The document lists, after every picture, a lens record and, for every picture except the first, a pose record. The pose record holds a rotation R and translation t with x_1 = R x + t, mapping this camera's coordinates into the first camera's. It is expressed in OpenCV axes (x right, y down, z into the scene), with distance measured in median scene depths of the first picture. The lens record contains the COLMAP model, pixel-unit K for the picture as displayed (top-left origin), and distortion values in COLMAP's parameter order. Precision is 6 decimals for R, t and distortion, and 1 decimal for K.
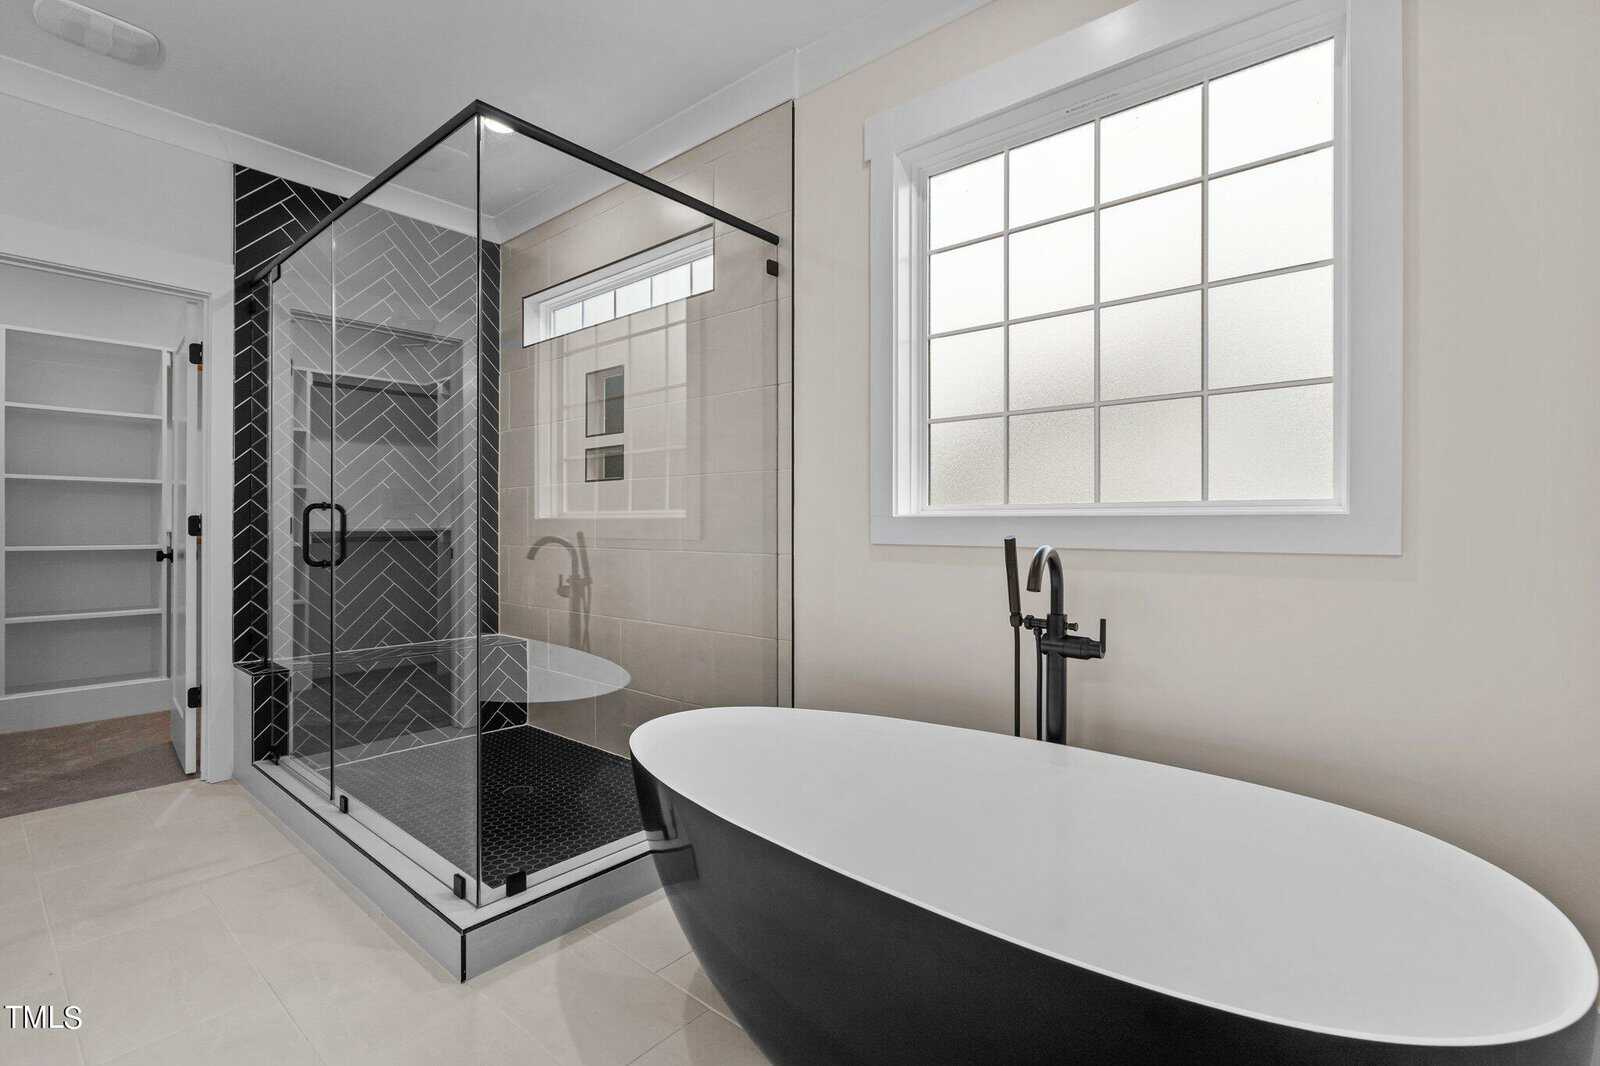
lens RADIAL K [[726.4, 0, 798.8], [0, 726.4, 526.8], [0, 0, 1]] dist [-0.000916, 0.000092]
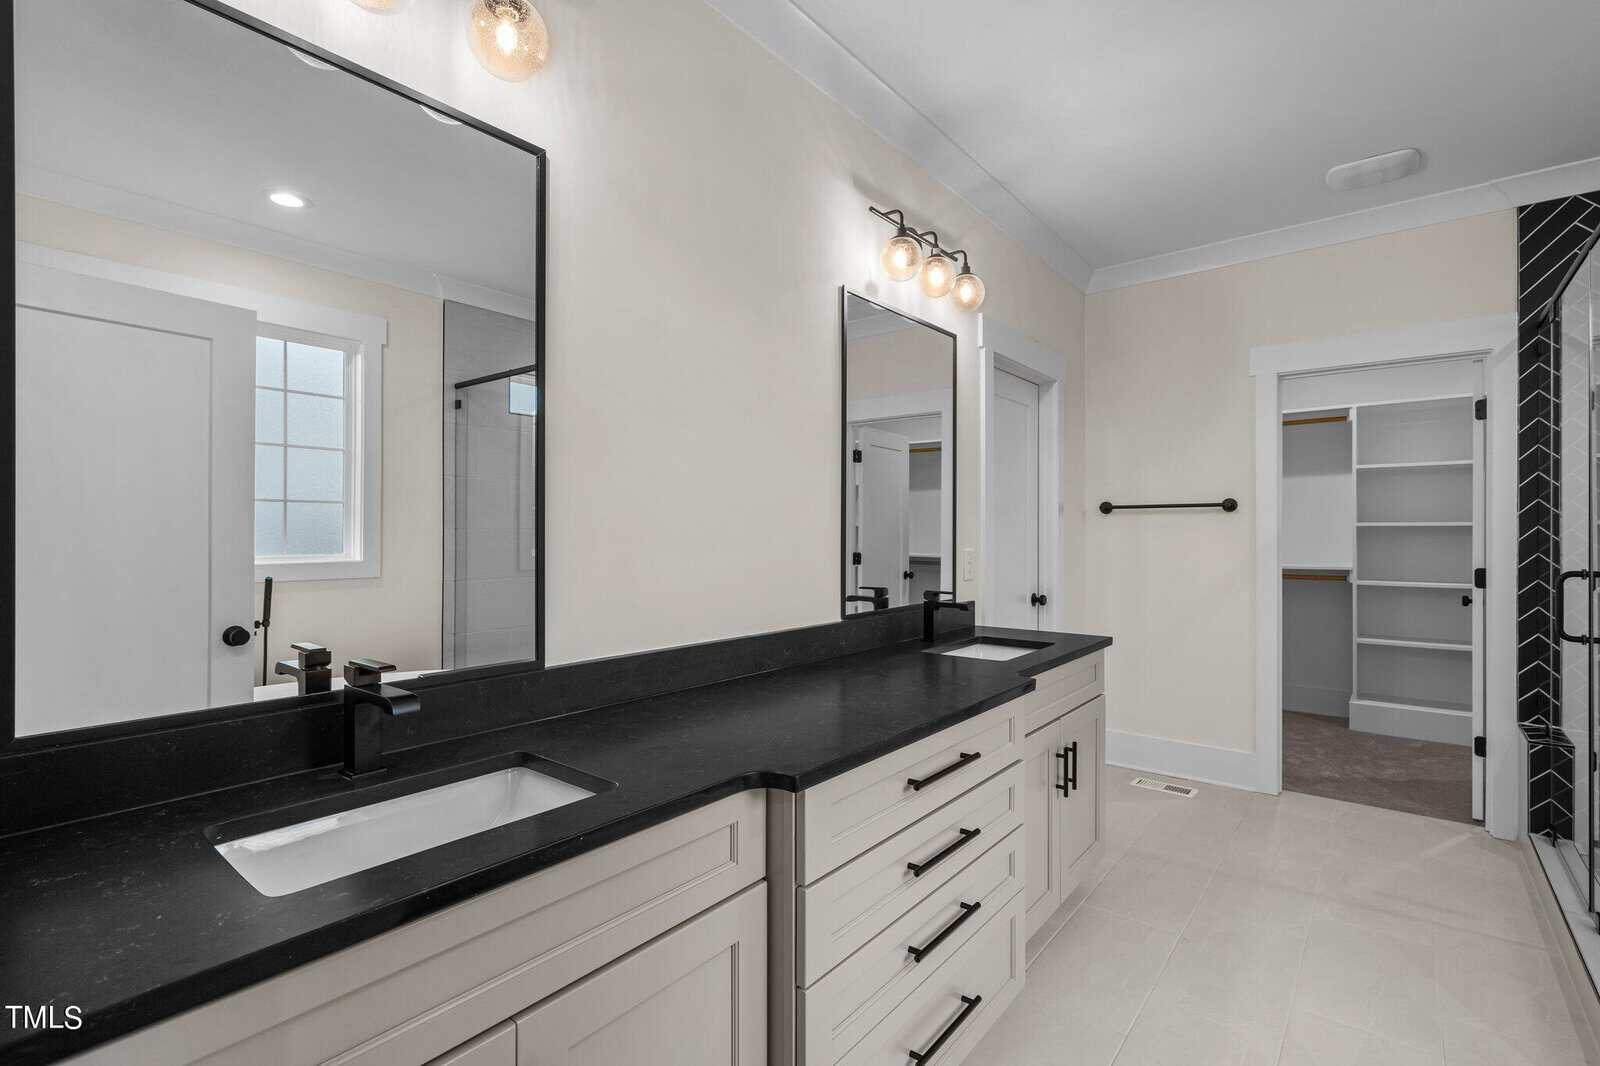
lens RADIAL K [[726.4, 0, 801.1], [0, 726.4, 535.6], [0, 0, 1]] dist [-0.000916, 0.000092]
pose [[0.027856, -0.002758, -0.999608, 0.162956], [0.000507, 0.999996, -0.002745, -0.059349], [0.999612, -0.000430, 0.027857, 0.016708]]
